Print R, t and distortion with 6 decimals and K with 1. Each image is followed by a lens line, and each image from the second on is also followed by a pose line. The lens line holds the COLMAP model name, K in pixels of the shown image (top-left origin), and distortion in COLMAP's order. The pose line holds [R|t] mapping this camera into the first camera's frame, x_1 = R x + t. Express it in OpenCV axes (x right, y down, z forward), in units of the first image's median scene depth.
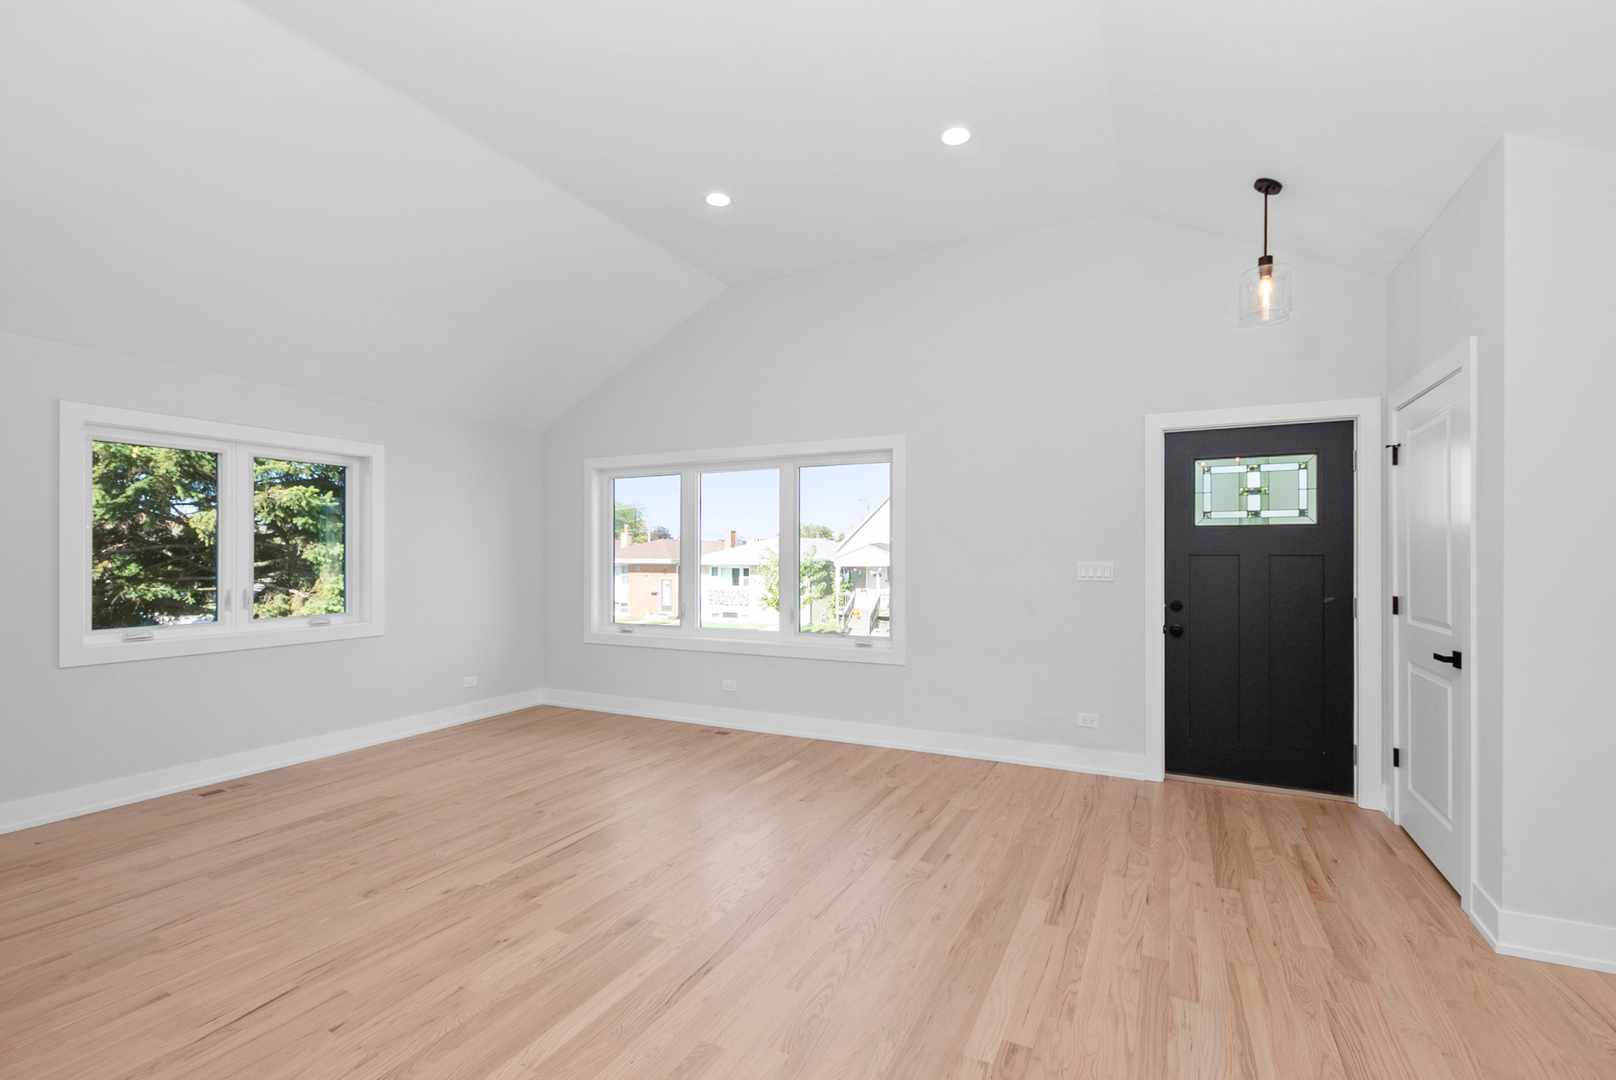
lens RADIAL K [[718.0, 0, 819.6], [0, 718.0, 563.9], [0, 0, 1]] dist [0.002908, -0.000305]
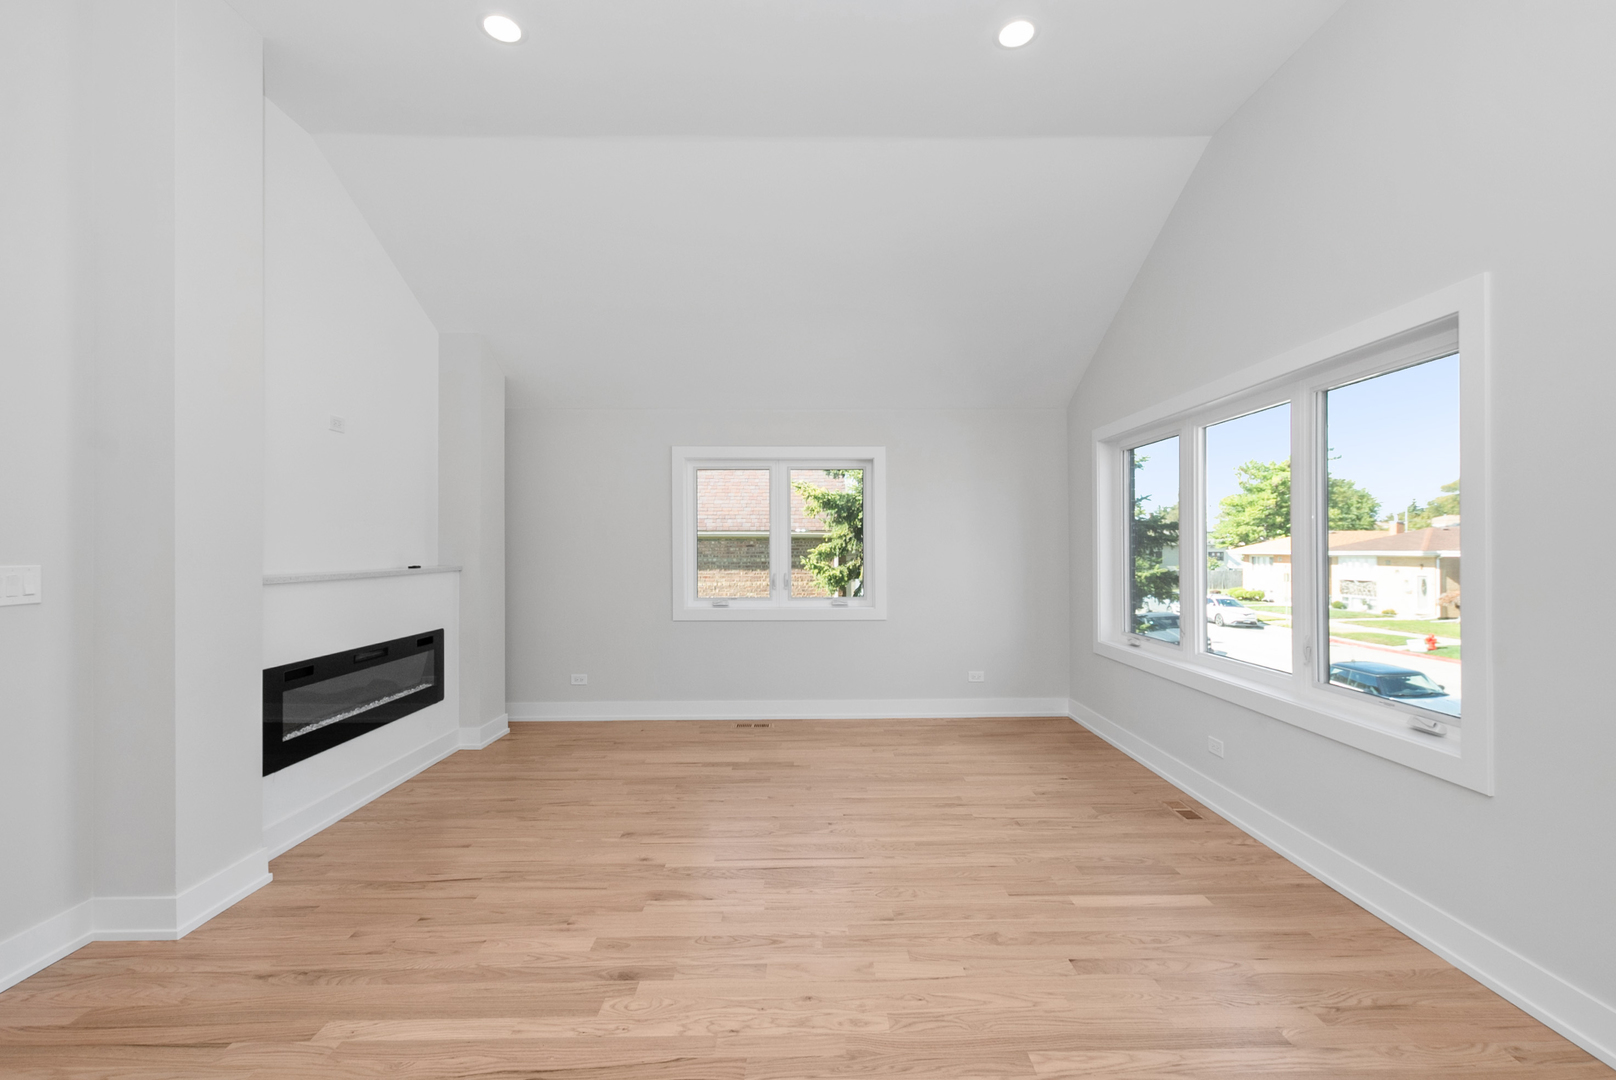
lens RADIAL K [[705.4, 0, 819.6], [0, 705.4, 547.0], [0, 0, 1]] dist [0.002007, -0.000490]
pose [[0.459985, -0.000501, -0.887927, 0.423017], [-0.010193, 0.999931, -0.005845, -0.006106], [0.887868, 0.011740, 0.459948, 0.582087]]
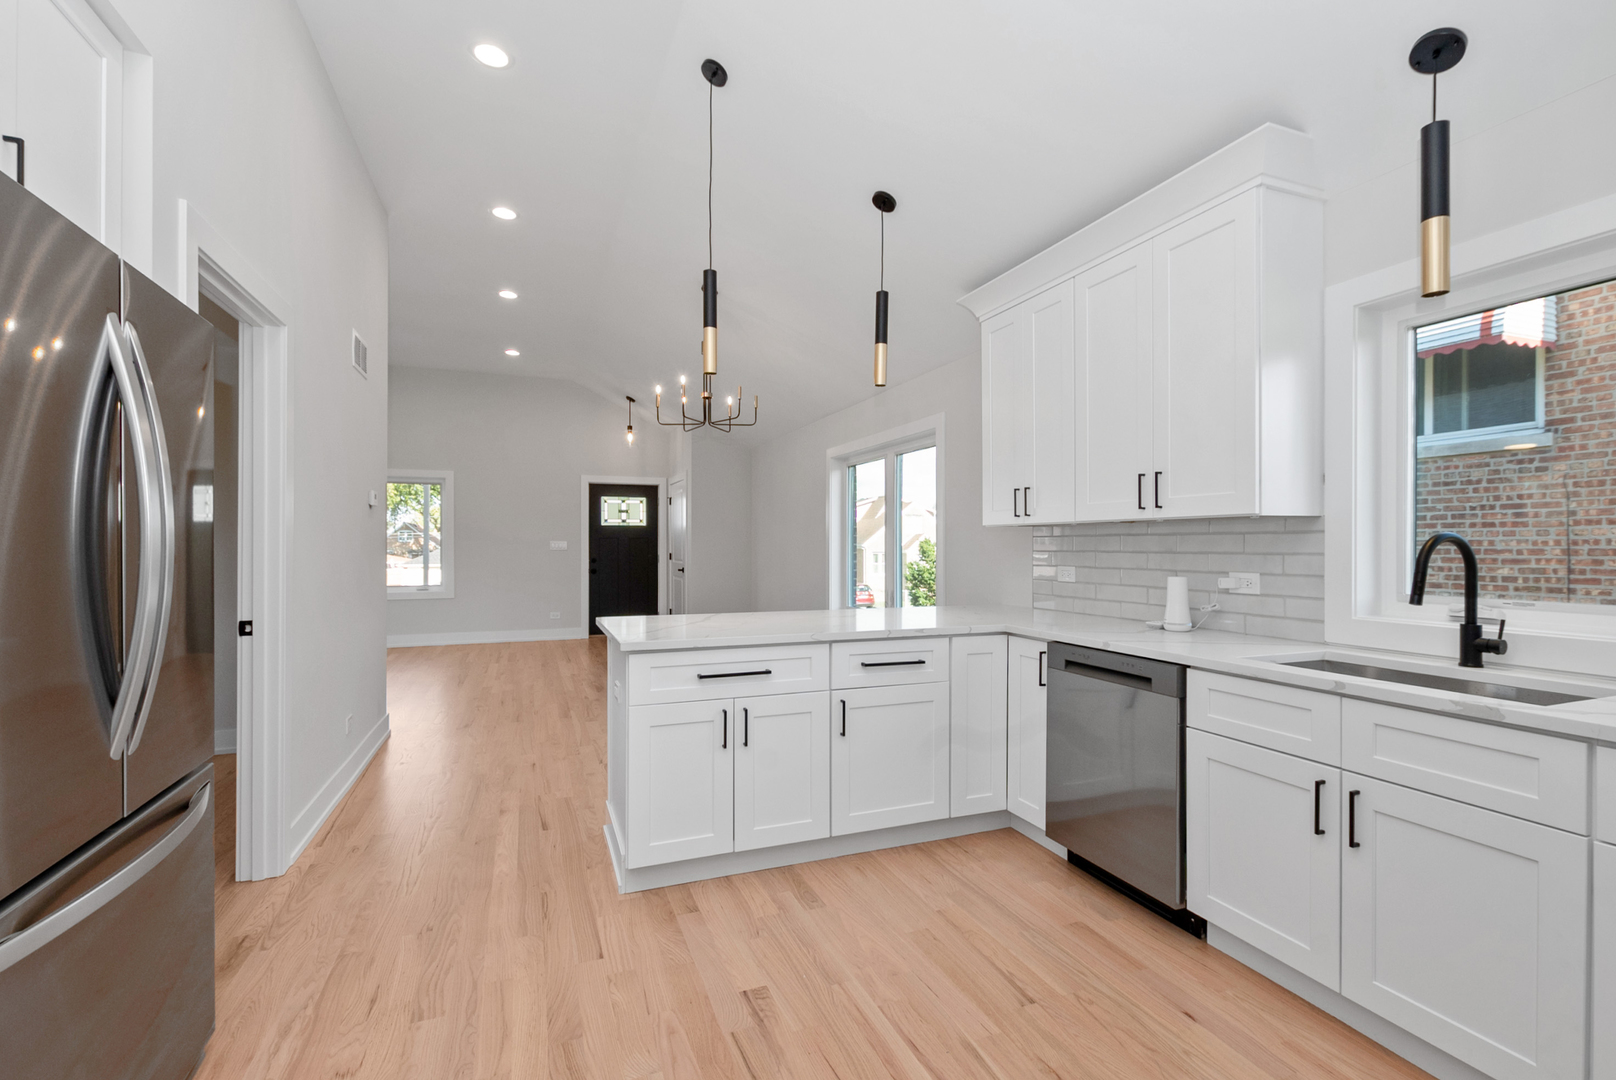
lens RADIAL K [[715.6, 0, 813.1], [0, 715.6, 544.6], [0, 0, 1]] dist [0.001338, 0.000083]
pose [[0.670750, 0.001718, 0.741681, -0.808389], [0.009945, 0.999887, -0.011311, 0.046956], [-0.741617, 0.014963, 0.670657, -1.162132]]
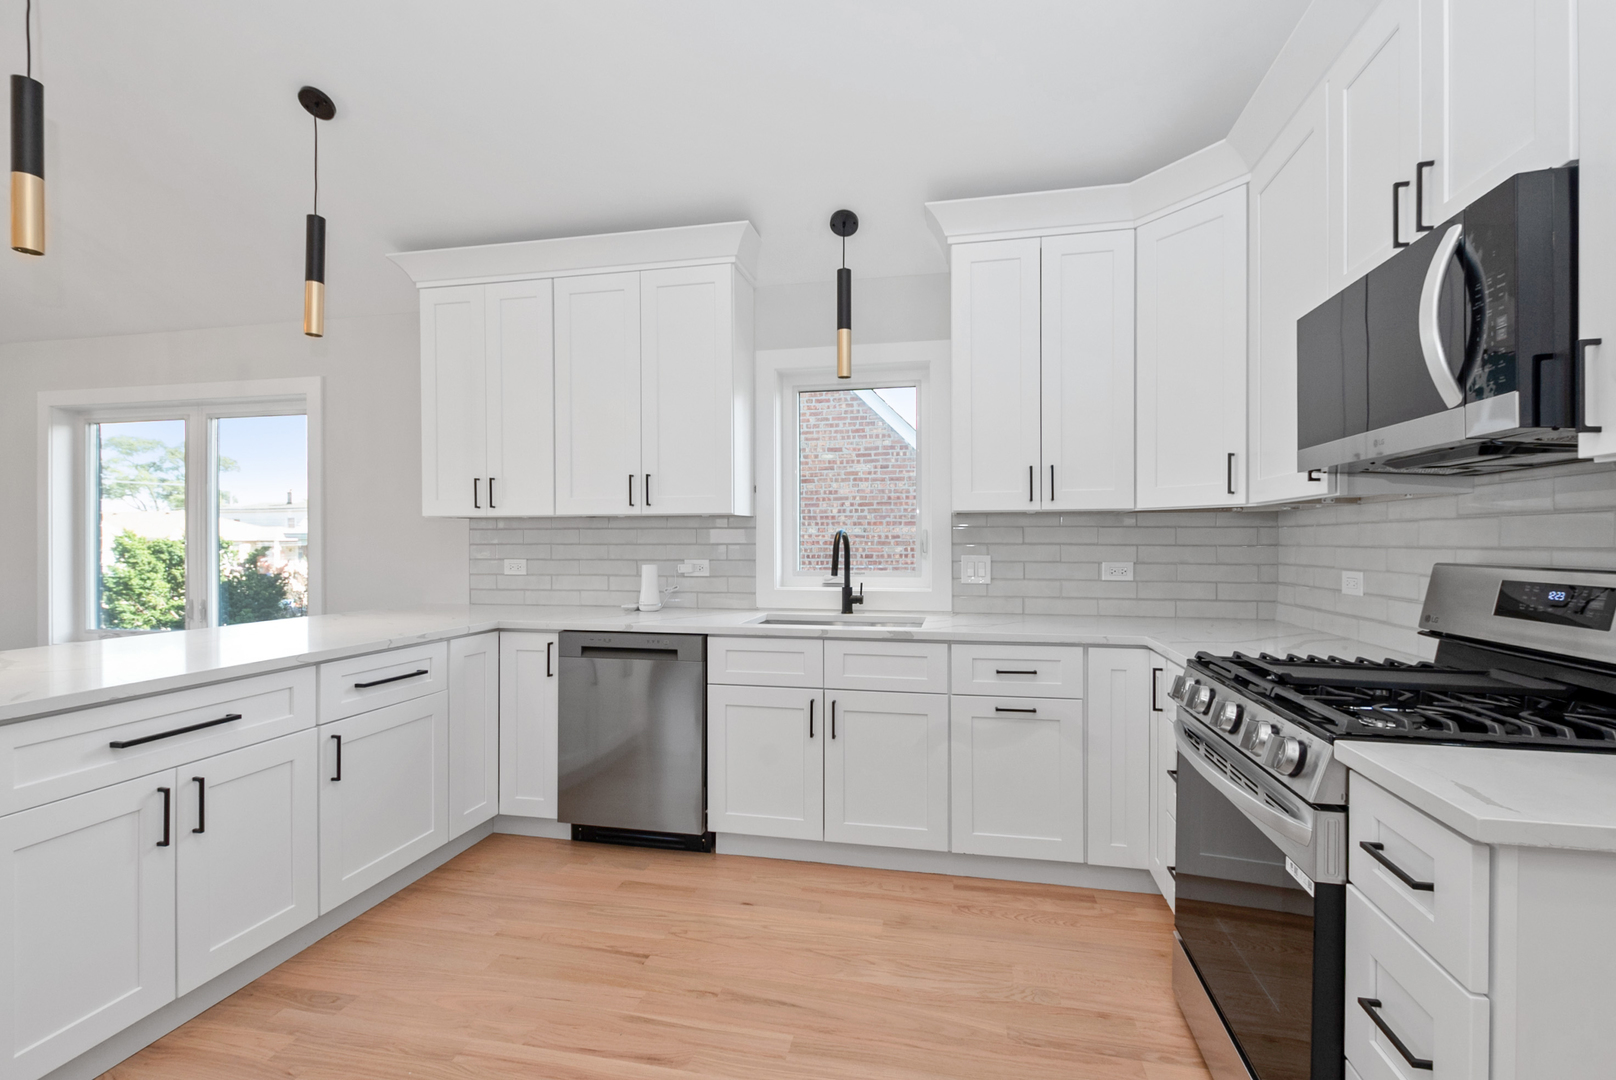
lens RADIAL K [[707.7, 0, 817.6], [0, 707.7, 540.6], [0, 0, 1]] dist [0.001436, -0.000849]
pose [[-0.252743, 0.000404, 0.967533, -0.890631], [0.015856, 0.999867, 0.003724, 0.046417], [-0.967403, 0.016282, -0.252716, -0.920093]]
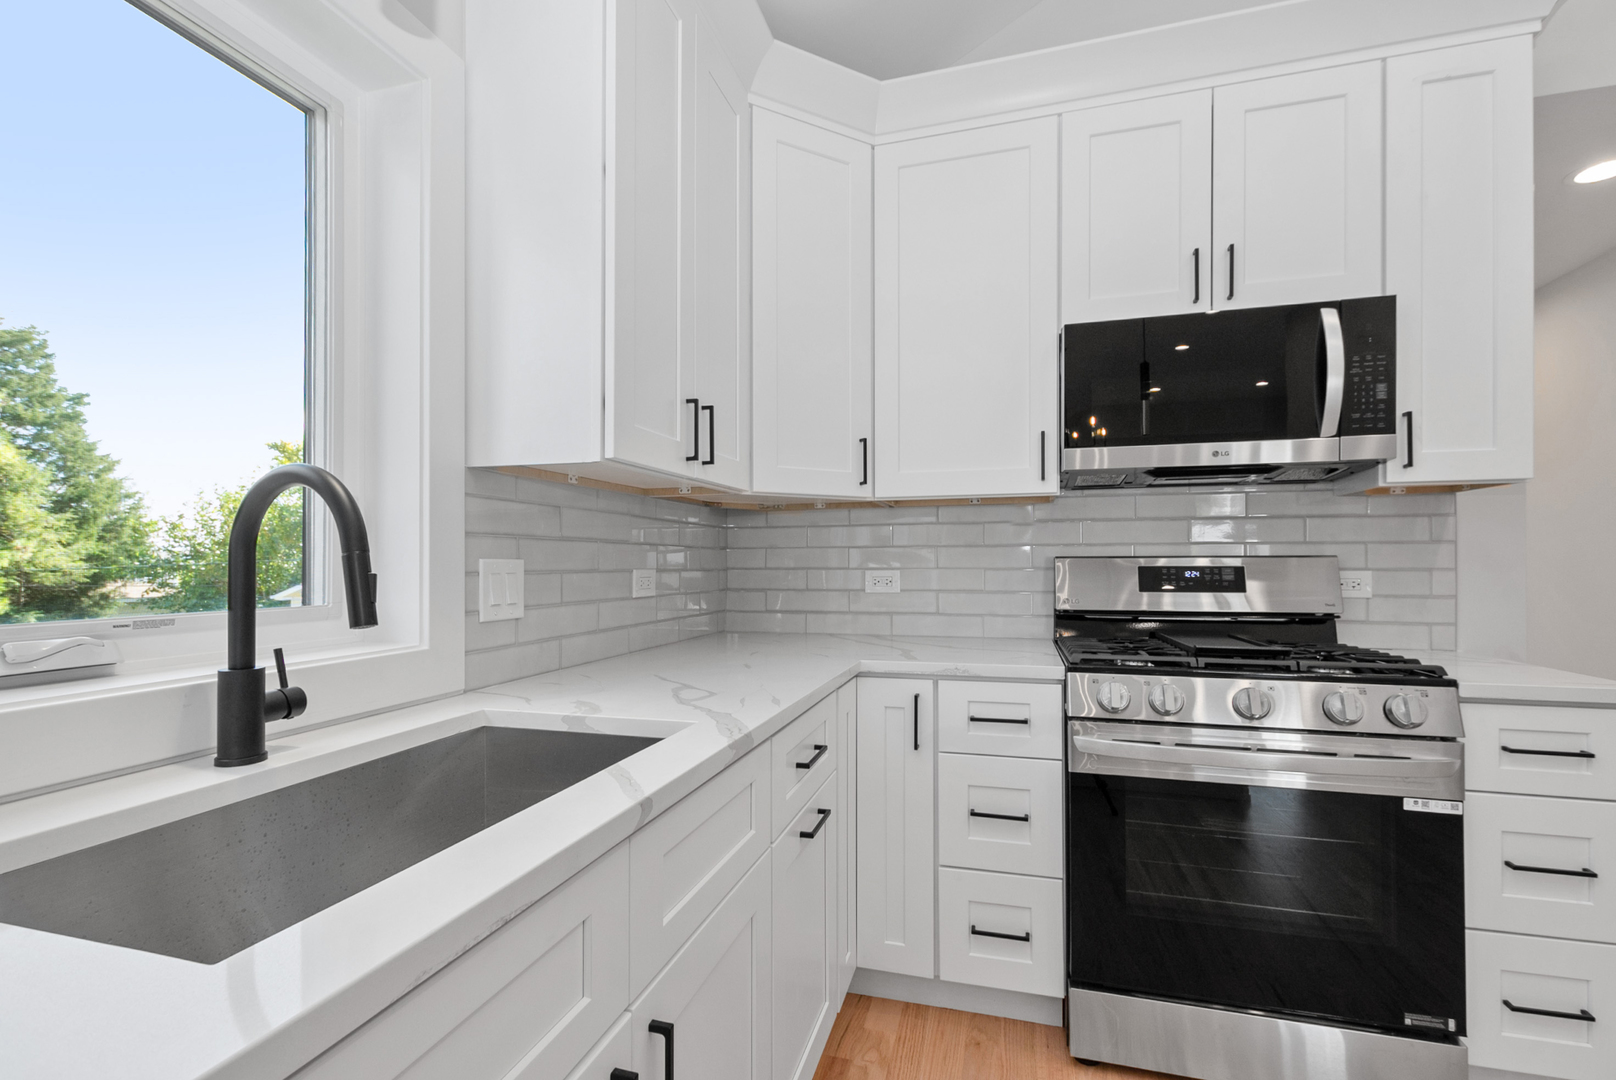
lens RADIAL K [[713.0, 0, 818.1], [0, 713.0, 555.7], [0, 0, 1]] dist [0.001983, -0.000171]
pose [[-0.983212, 0.000972, -0.182462, -0.229501], [-0.000203, 0.999979, 0.006423, 0.065318], [0.182465, 0.006352, -0.983192, -0.891202]]
